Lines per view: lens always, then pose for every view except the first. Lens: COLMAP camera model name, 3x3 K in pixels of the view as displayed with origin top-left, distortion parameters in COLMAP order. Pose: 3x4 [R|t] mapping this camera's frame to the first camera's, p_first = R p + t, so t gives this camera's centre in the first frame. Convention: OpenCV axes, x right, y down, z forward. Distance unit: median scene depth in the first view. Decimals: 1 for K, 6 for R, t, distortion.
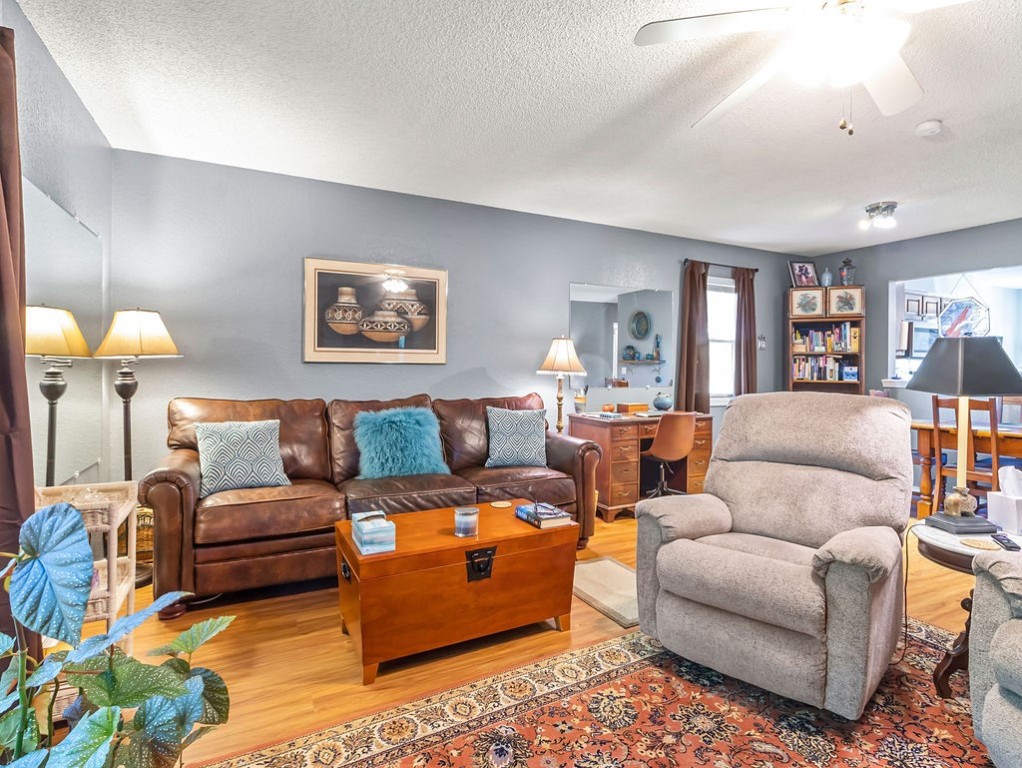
lens RADIAL K [[530.9, 0, 513.1], [0, 530.9, 363.3], [0, 0, 1]] dist [0.003059, 0.002944]
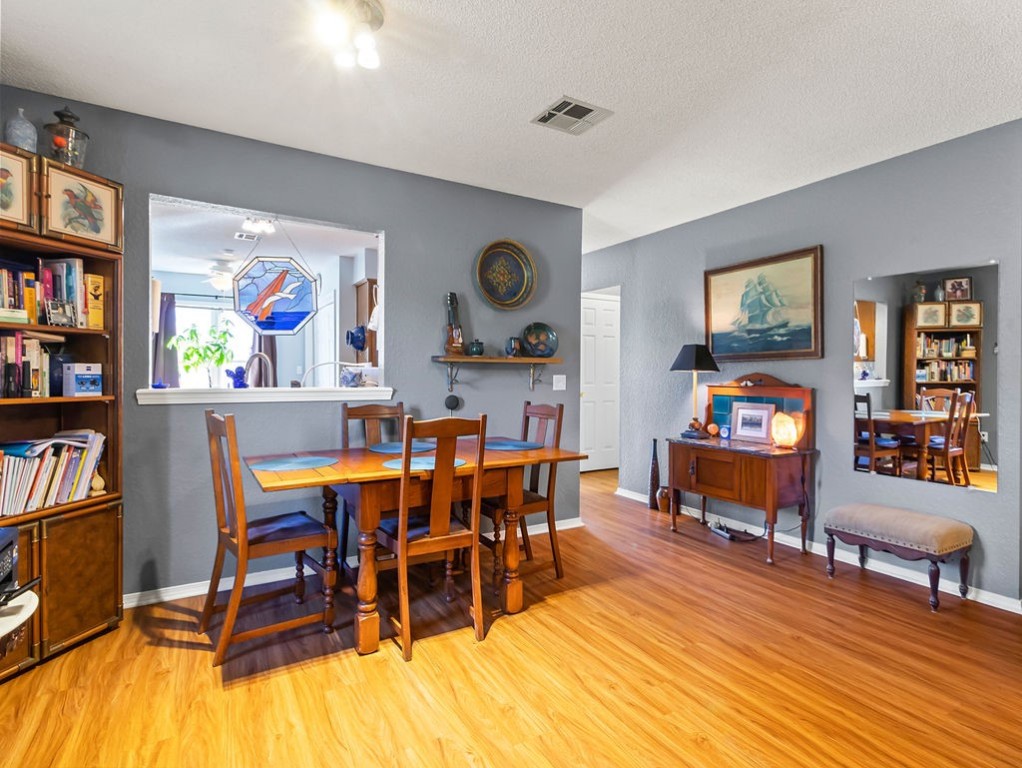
lens RADIAL K [[530.9, 0, 516.9], [0, 530.9, 377.4], [0, 0, 1]] dist [0.003059, 0.002944]
pose [[-0.068948, -0.015090, 0.997506, 0.174841], [-0.010536, 0.999841, 0.014397, 0.007817], [-0.997565, -0.009517, -0.069096, 0.668577]]
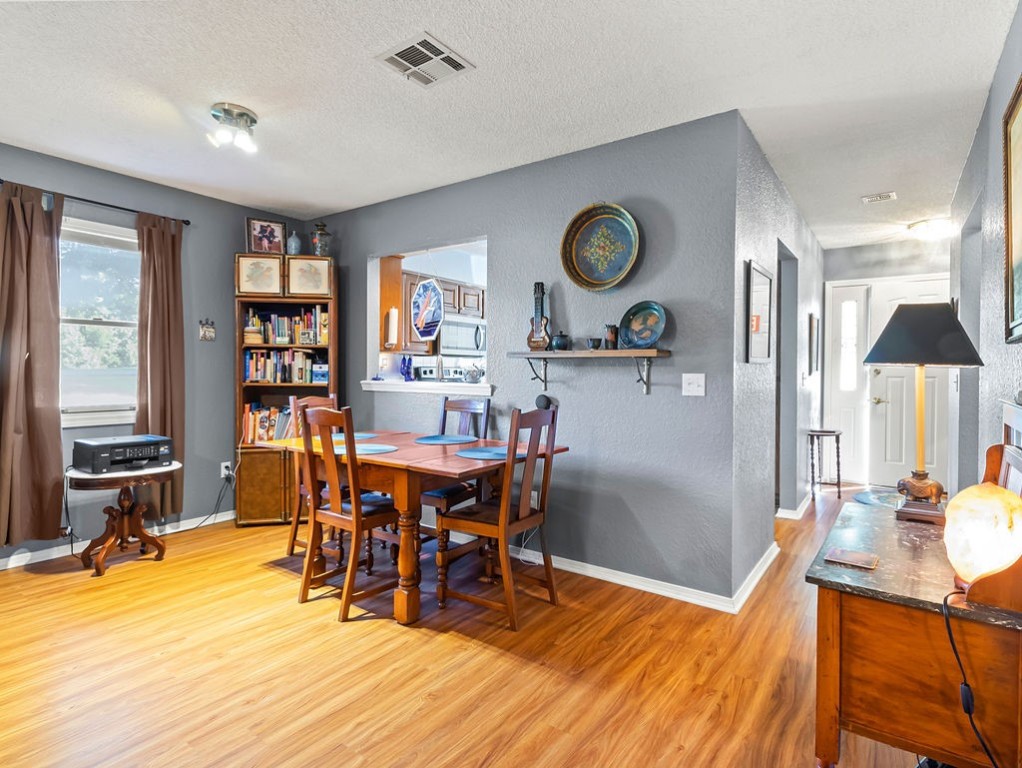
lens RADIAL K [[530.9, 0, 518.5], [0, 530.9, 376.9], [0, 0, 1]] dist [0.003059, 0.002944]
pose [[0.885664, -0.009568, 0.464228, 0.524692], [-0.000795, 0.999755, 0.022122, 0.006924], [-0.464325, -0.019962, 0.885440, 0.198584]]
